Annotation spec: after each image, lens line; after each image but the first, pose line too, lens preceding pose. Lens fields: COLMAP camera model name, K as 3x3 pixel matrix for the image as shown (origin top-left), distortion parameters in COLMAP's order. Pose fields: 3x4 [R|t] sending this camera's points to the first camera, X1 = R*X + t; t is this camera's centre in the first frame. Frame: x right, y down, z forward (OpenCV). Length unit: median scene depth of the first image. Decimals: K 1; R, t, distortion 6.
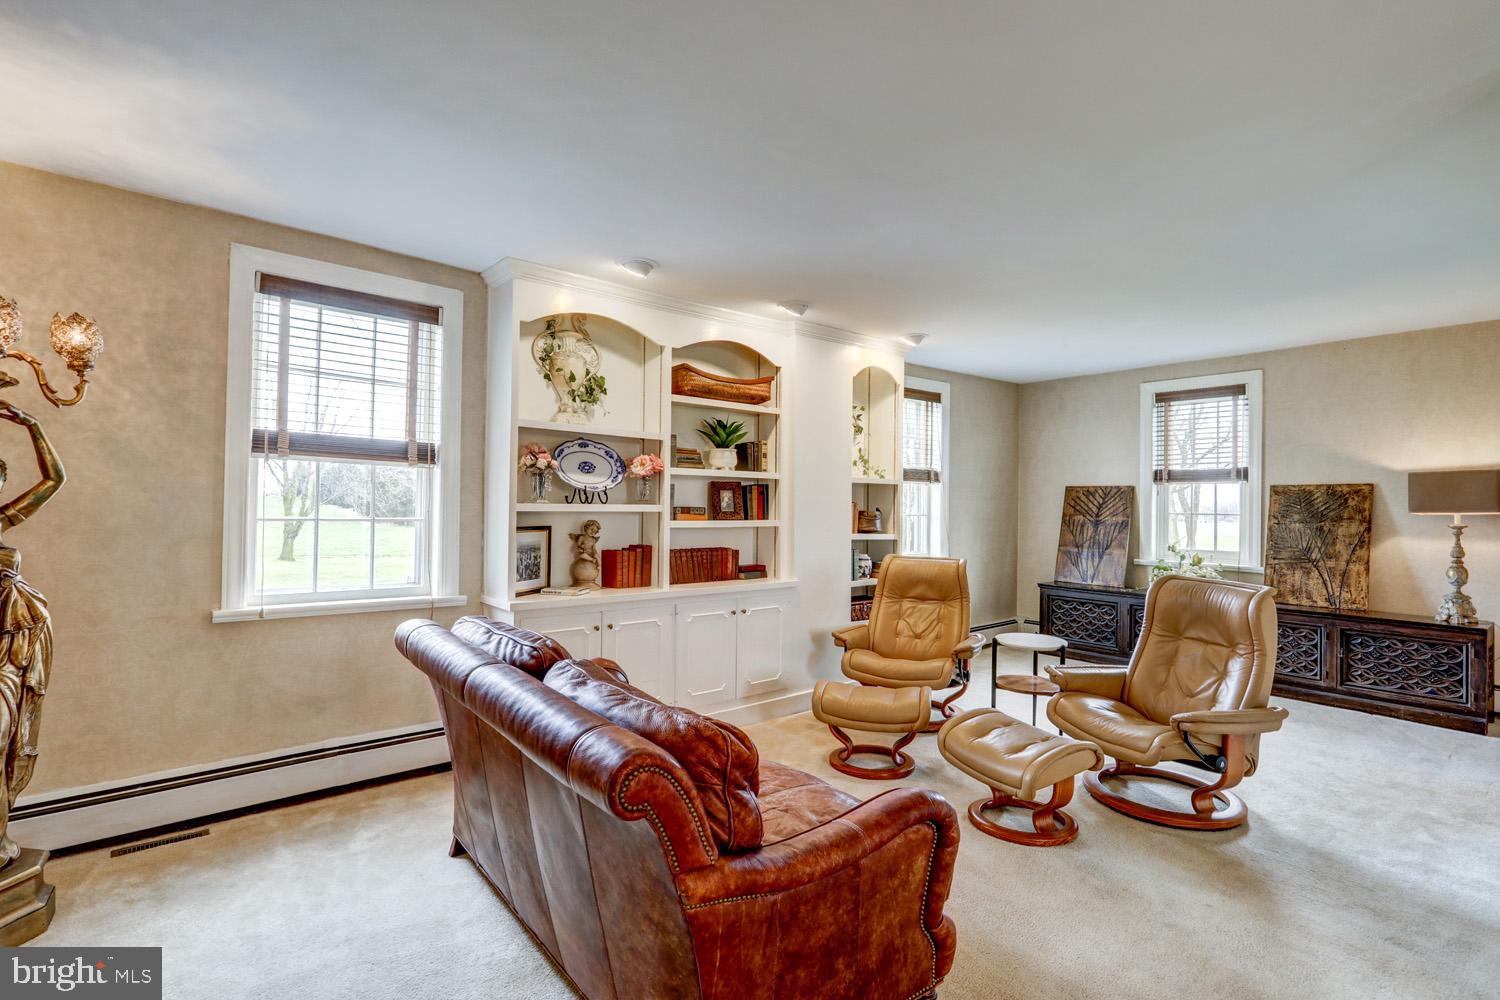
lens RADIAL K [[709.0, 0, 747.0], [0, 709.0, 498.7], [0, 0, 1]] dist [-0.002177, 0.000293]
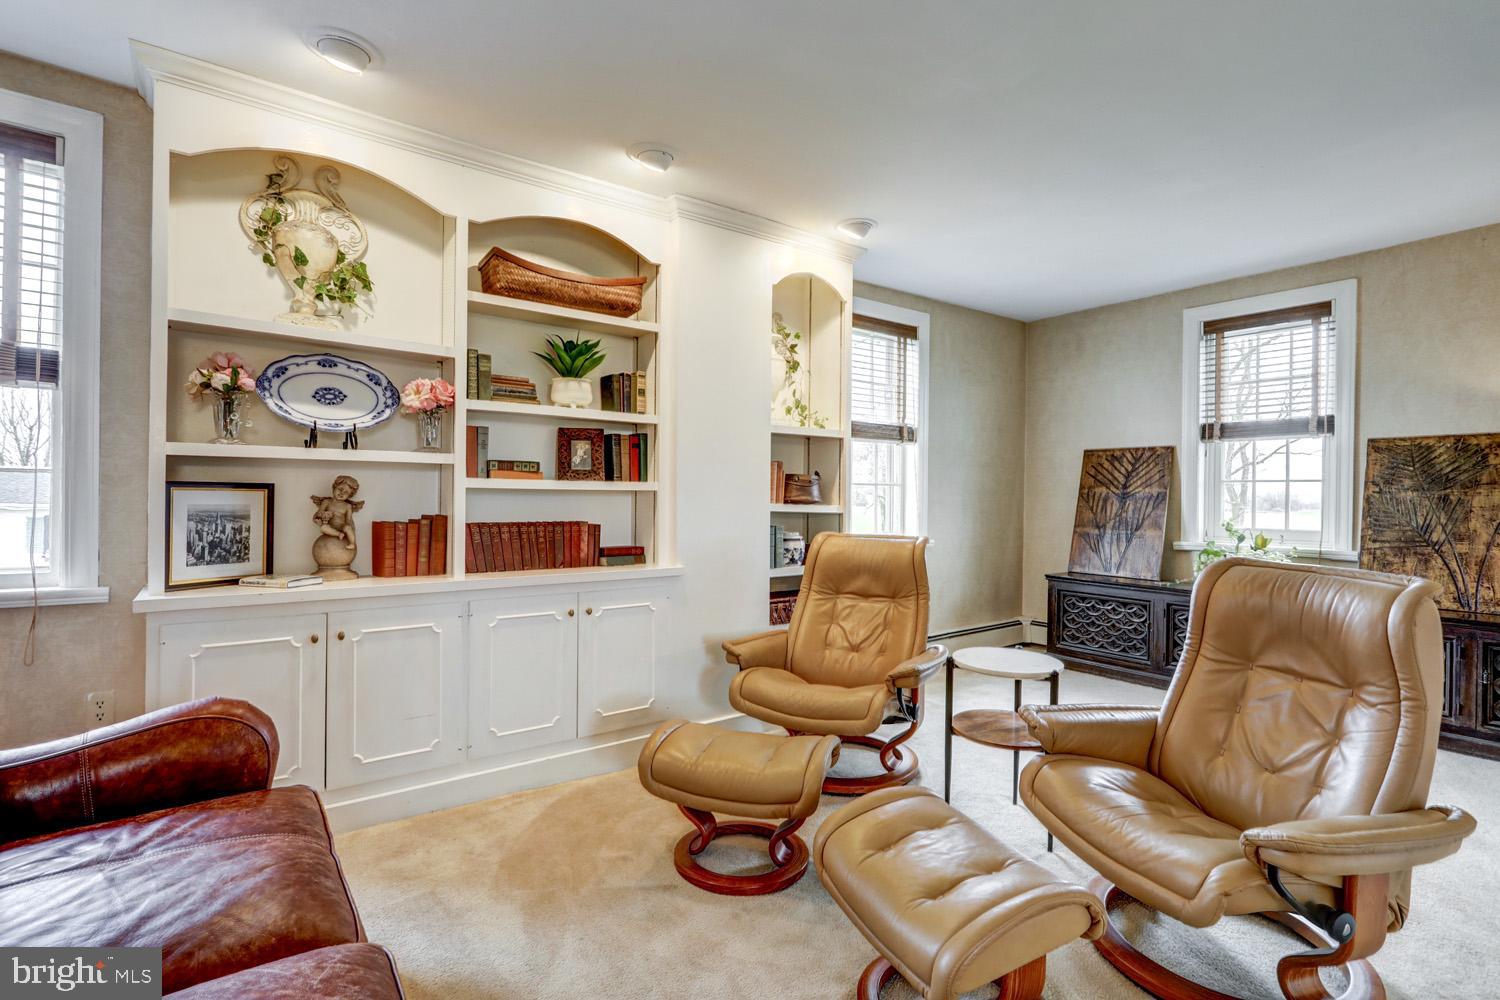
lens RADIAL K [[709.0, 0, 746.6], [0, 709.0, 497.1], [0, 0, 1]] dist [-0.002177, 0.000293]
pose [[0.999049, -0.000113, -0.043599, 0.191348], [0.000592, 0.999940, 0.010980, 0.043307], [0.043595, -0.010995, 0.998989, 0.346415]]
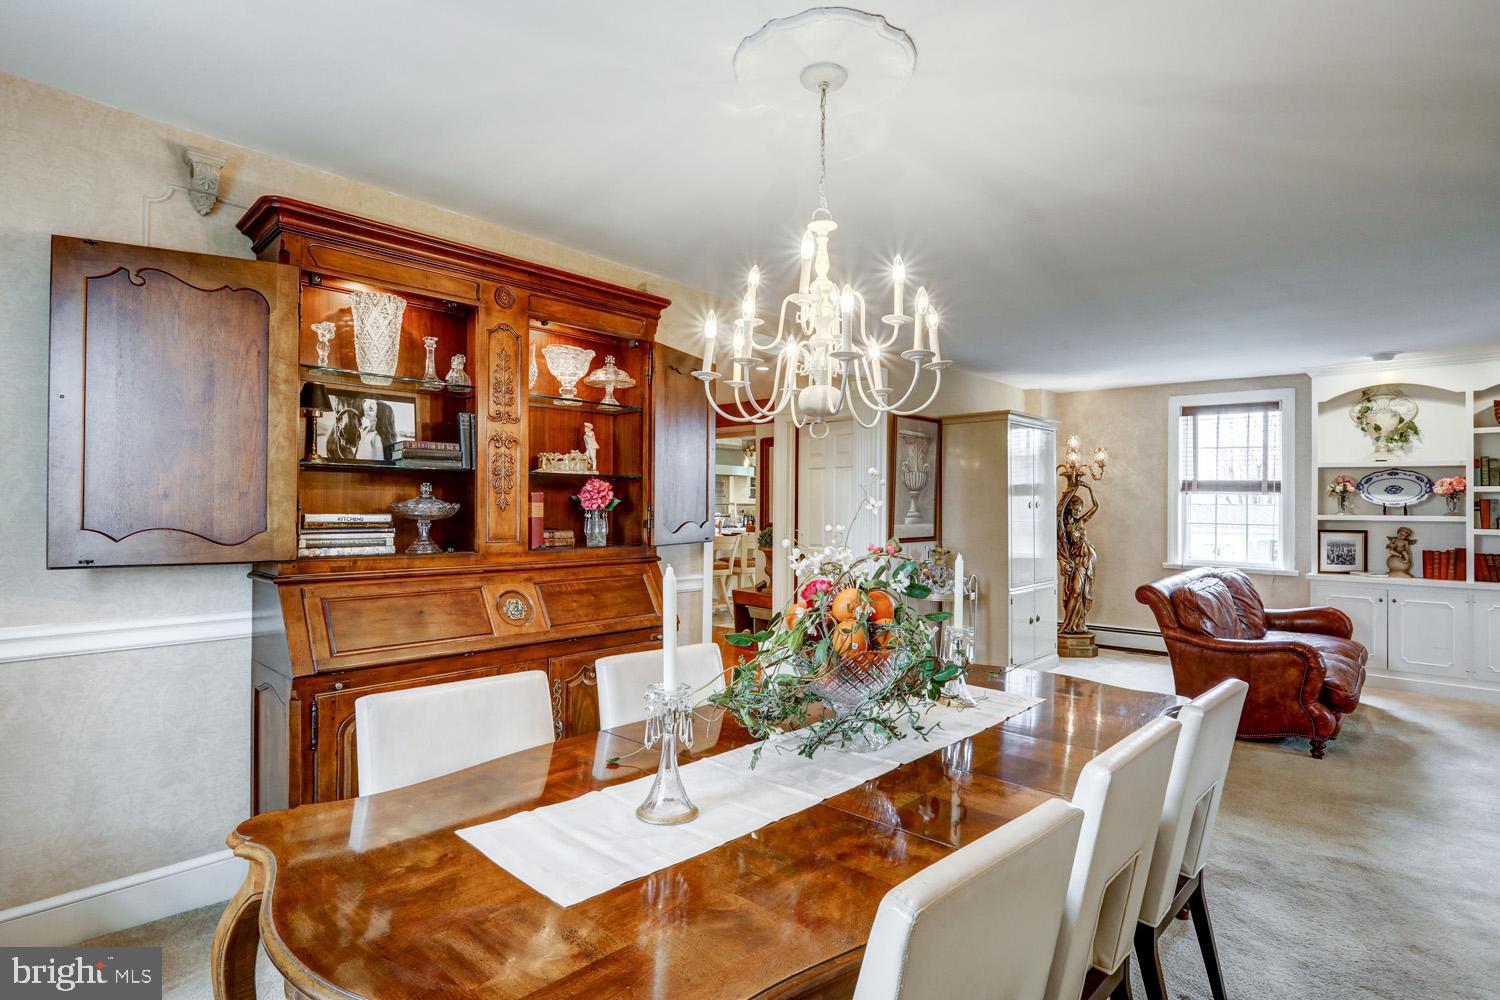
lens RADIAL K [[744.4, 0, 750.8], [0, 744.4, 497.2], [0, 0, 1]] dist [-0.003047, 0.002262]
pose [[0.130954, -0.026271, -0.991040, 1.054534], [0.001547, 0.999653, -0.026295, 0.007609], [0.991387, 0.001910, 0.130950, -0.452680]]
